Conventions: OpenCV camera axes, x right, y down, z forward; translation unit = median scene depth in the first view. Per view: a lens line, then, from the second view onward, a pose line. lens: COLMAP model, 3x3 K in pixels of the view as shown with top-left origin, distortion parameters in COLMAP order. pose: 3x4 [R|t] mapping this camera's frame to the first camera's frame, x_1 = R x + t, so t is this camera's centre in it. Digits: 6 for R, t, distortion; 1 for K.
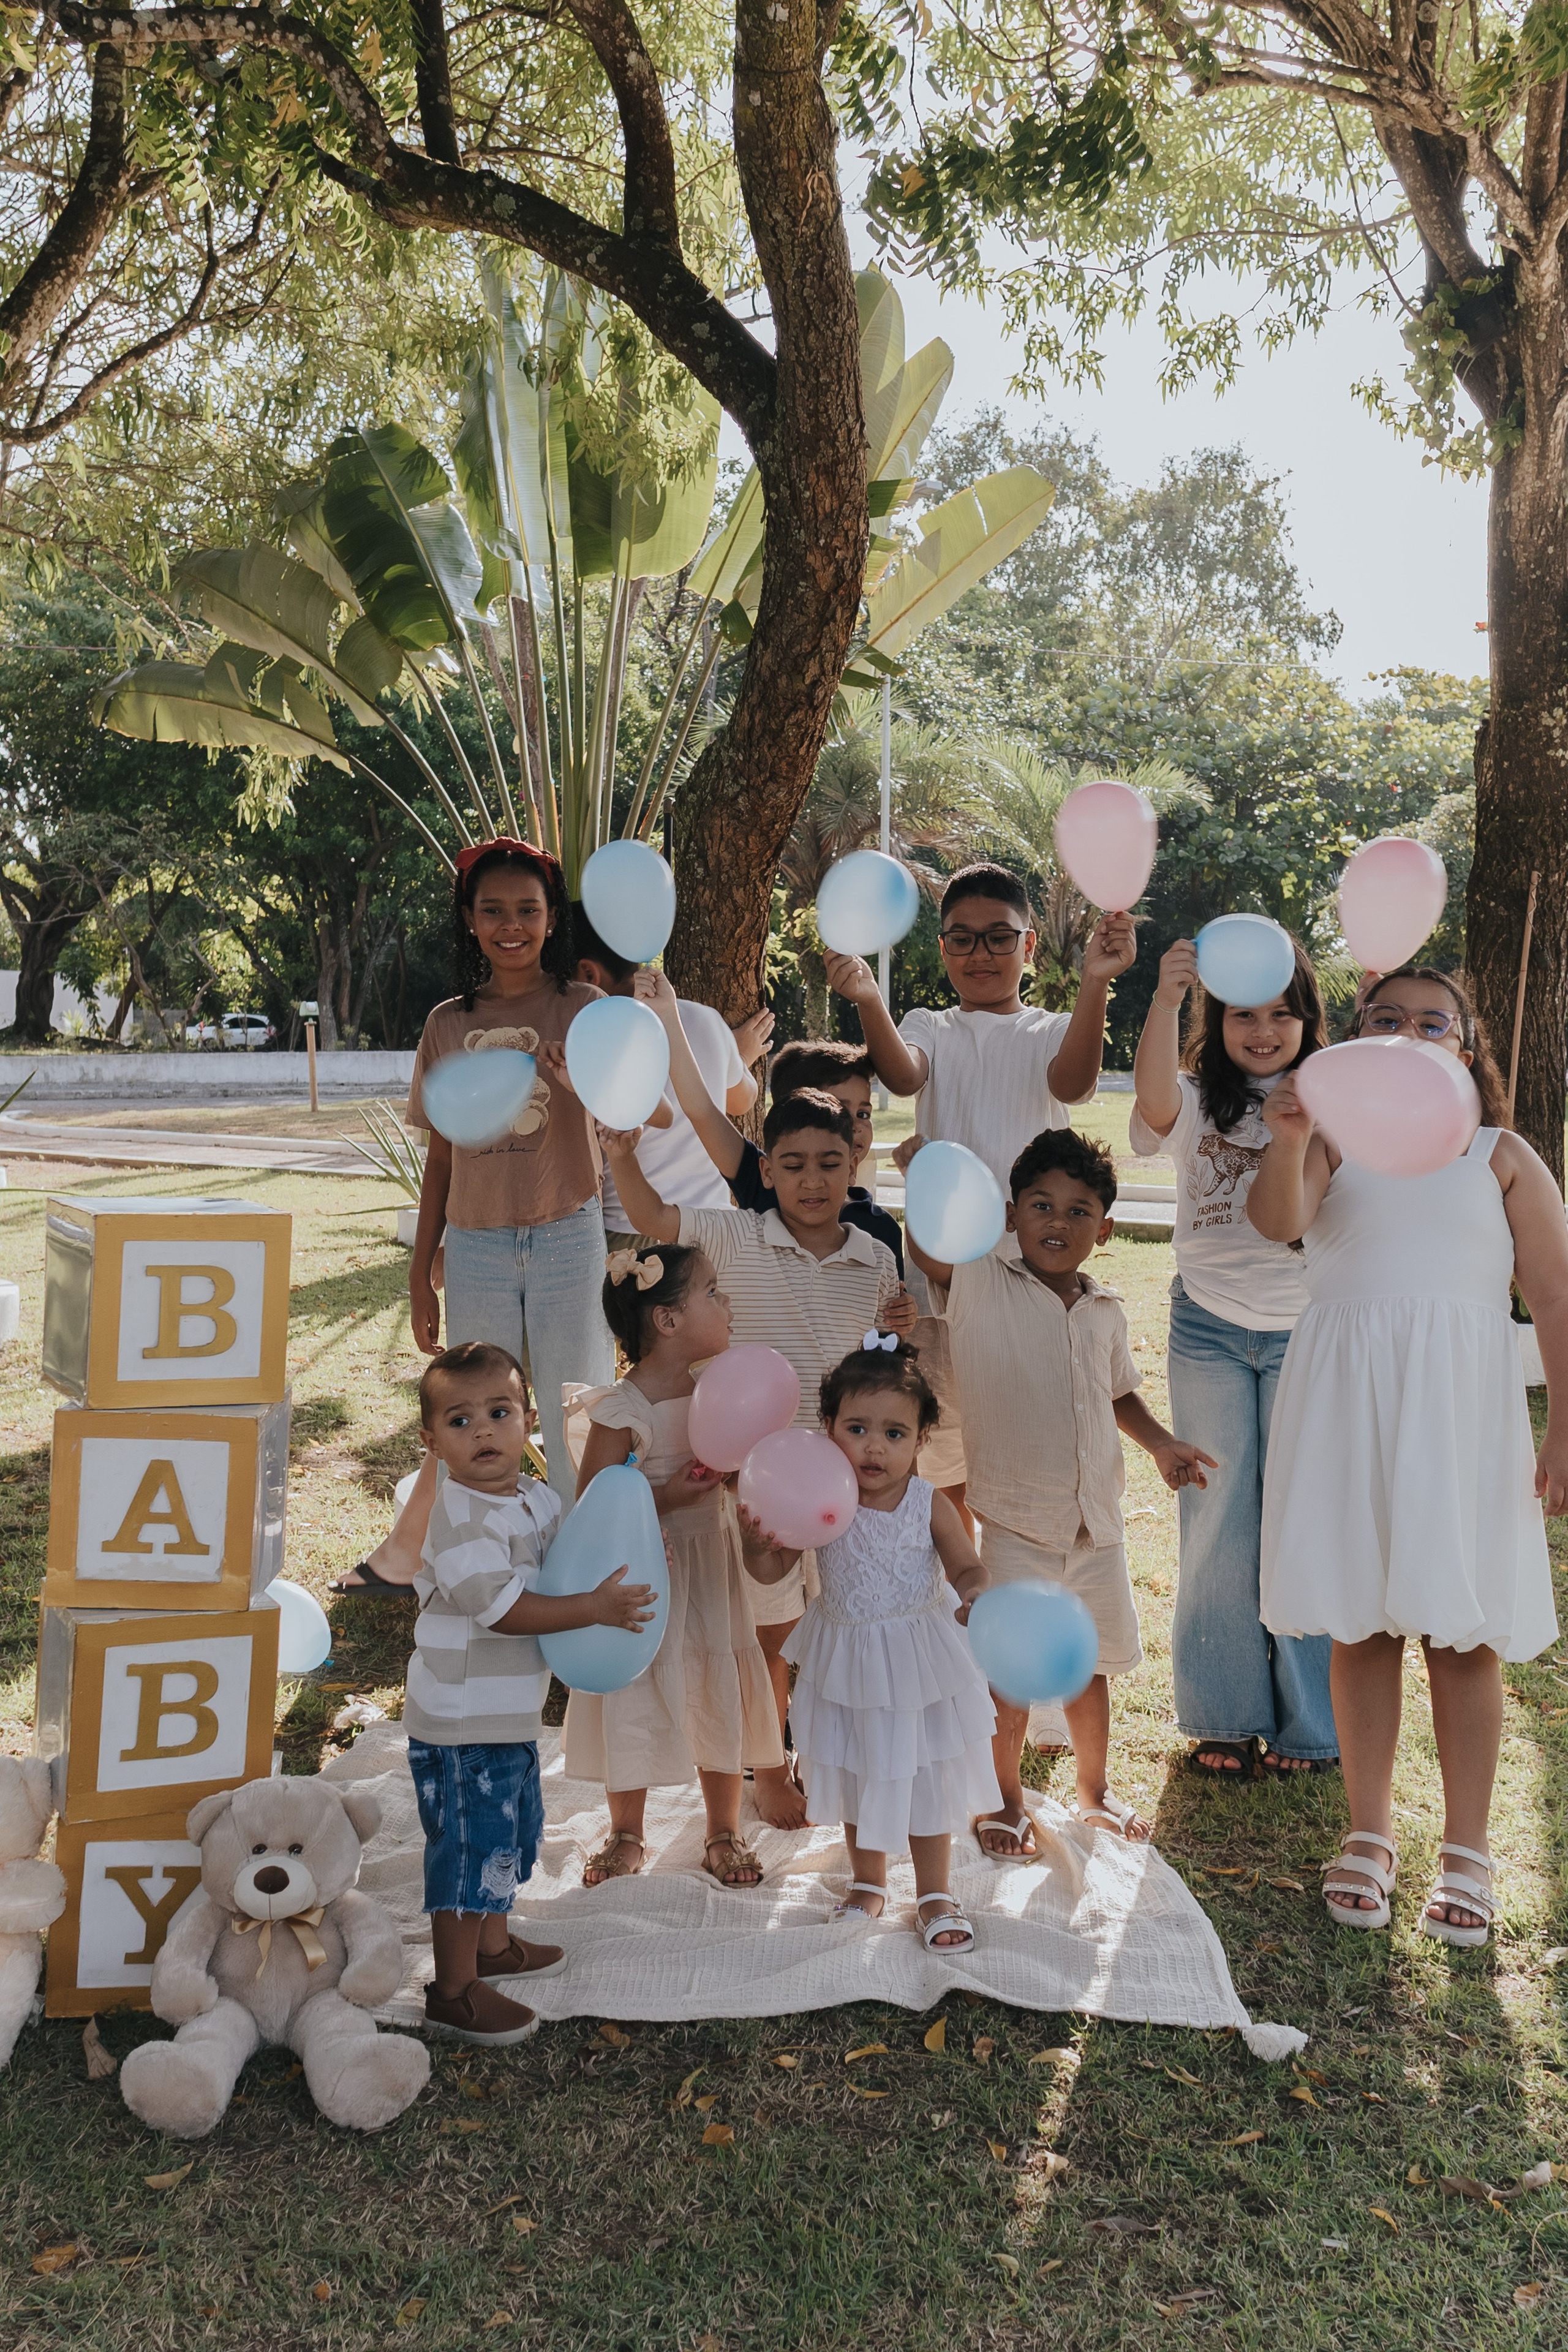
lens RADIAL K [[2630.3, 0, 787.6], [0, 2630.3, 1166.6], [0, 0, 1]] dist [0.385701, -0.397611]
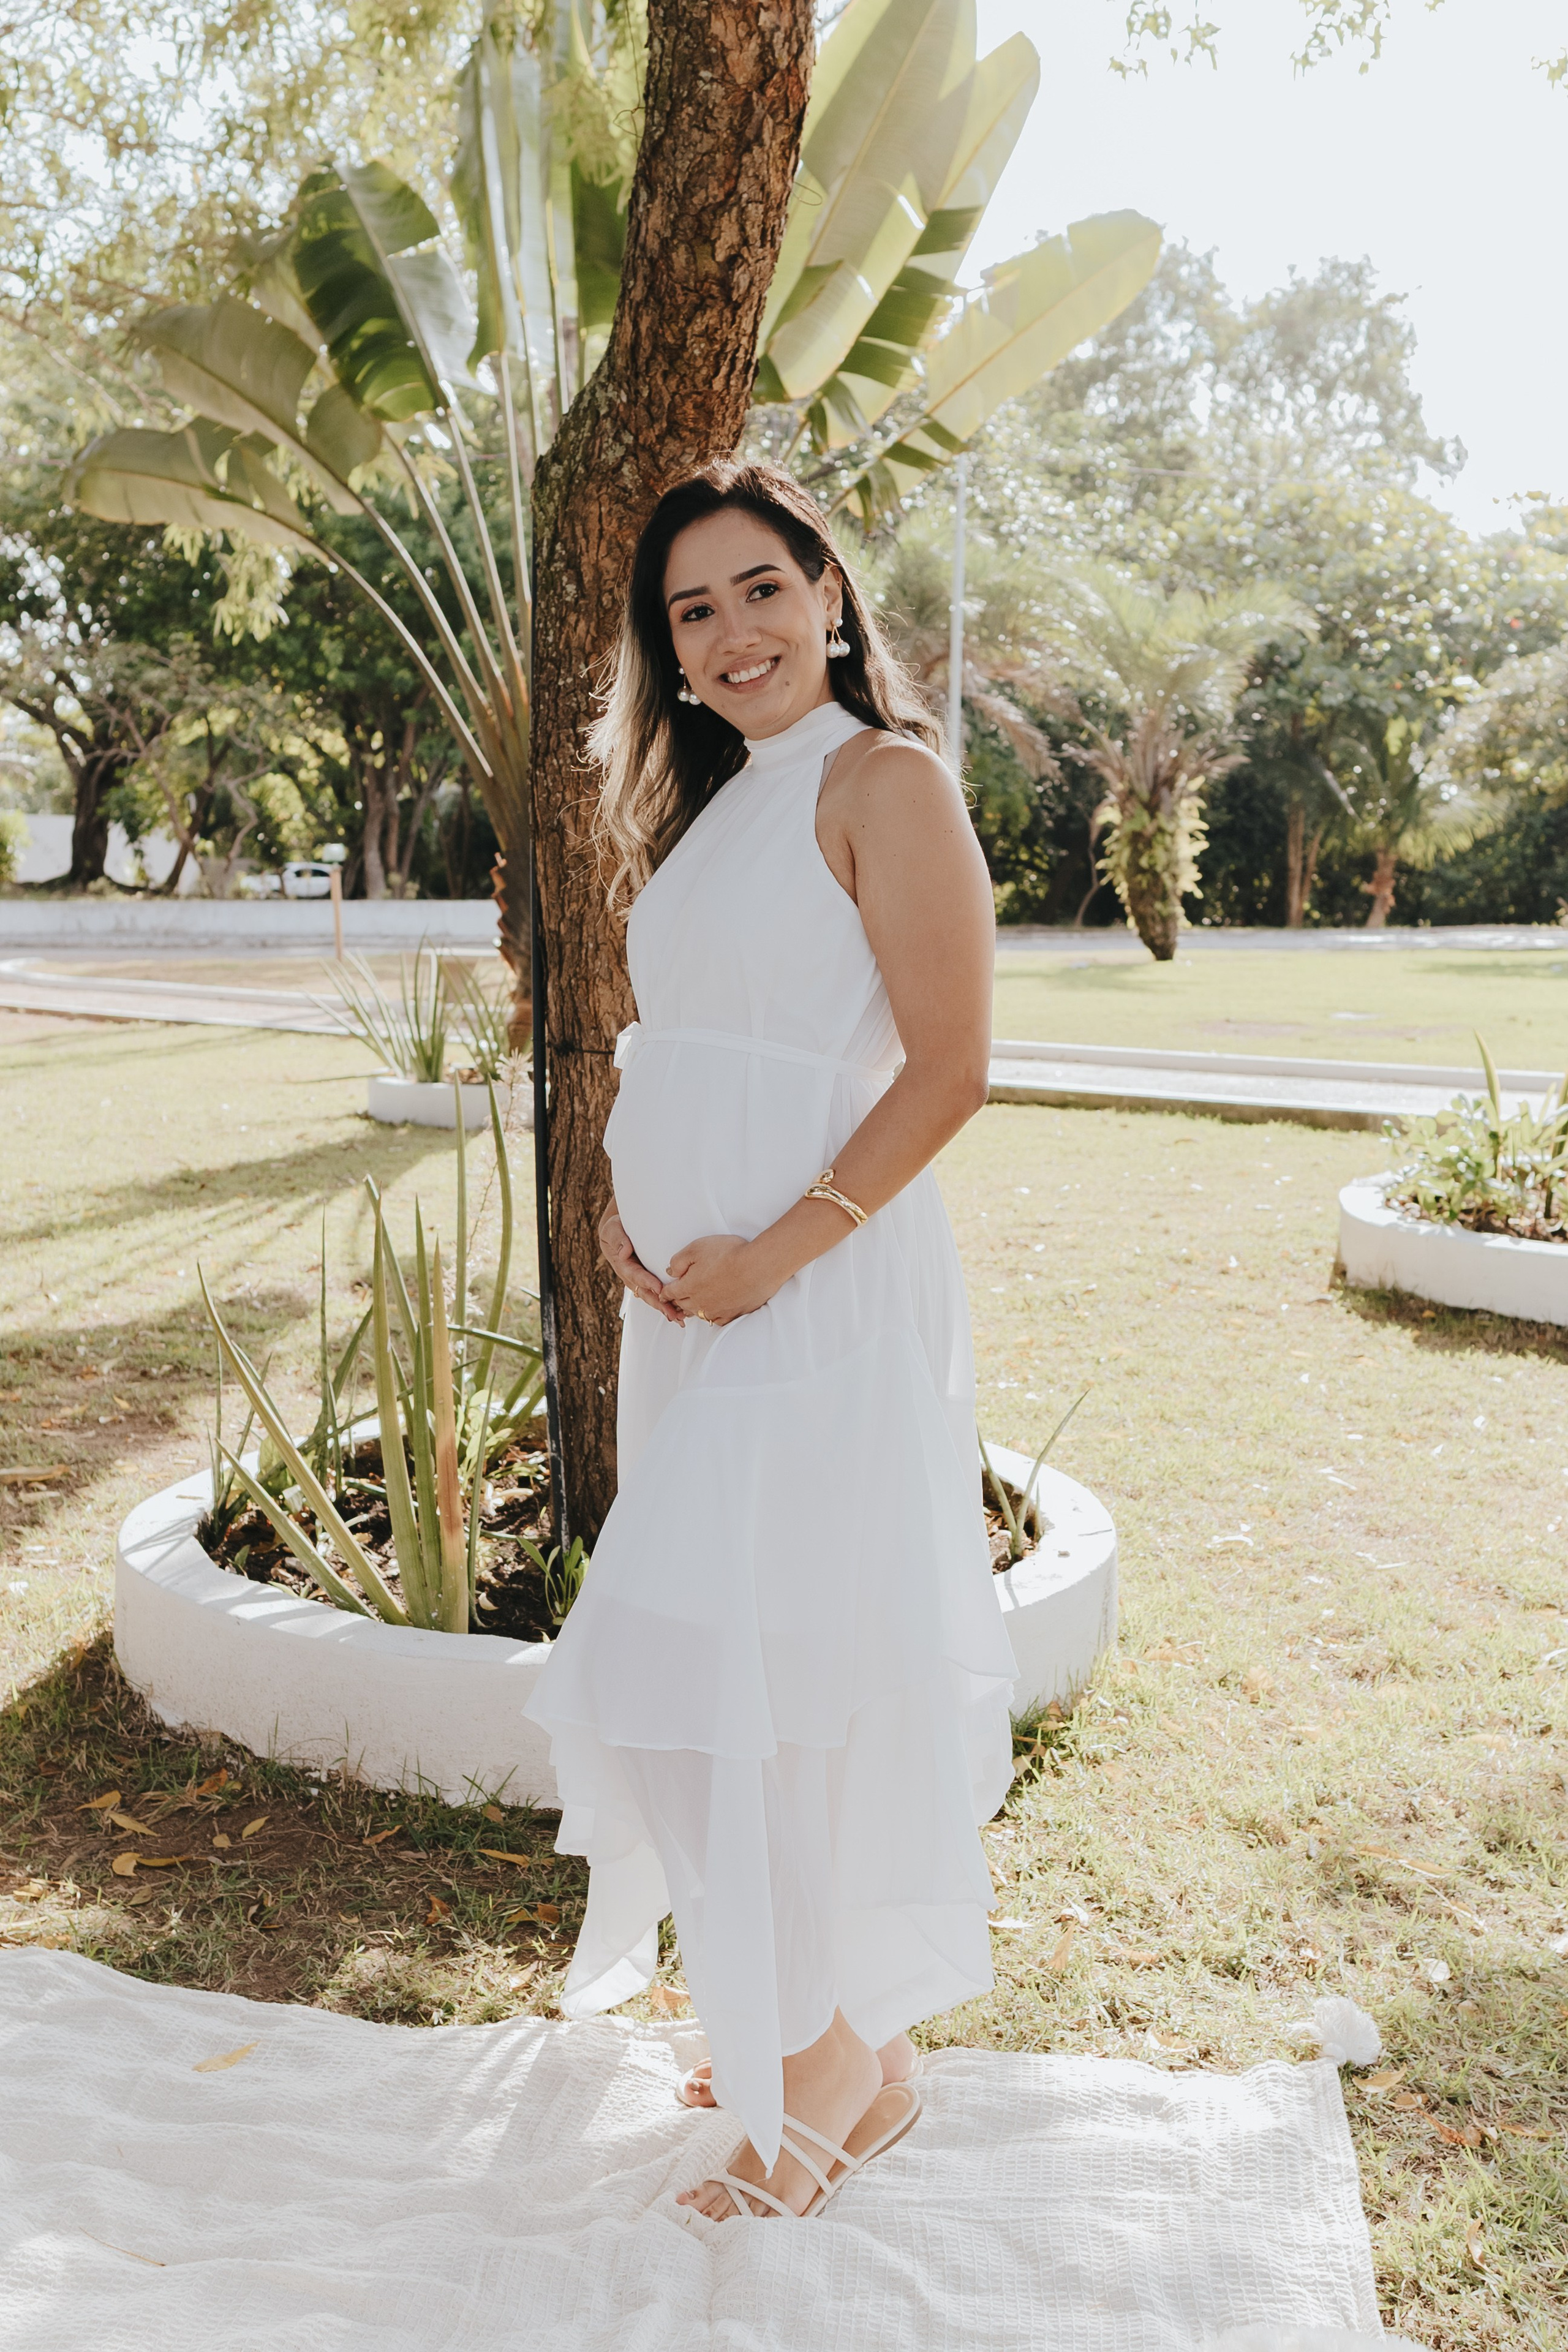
lens RADIAL K [[2630.3, 0, 787.6], [0, 2630.3, 1166.6], [0, 0, 1]] dist [0.385701, -0.397611]
pose [[0.999462, 0.010567, -0.031035, 0.015388], [-0.008899, 0.998532, 0.053420, -0.002260], [0.031554, -0.053115, 0.998090, 0.124217]]
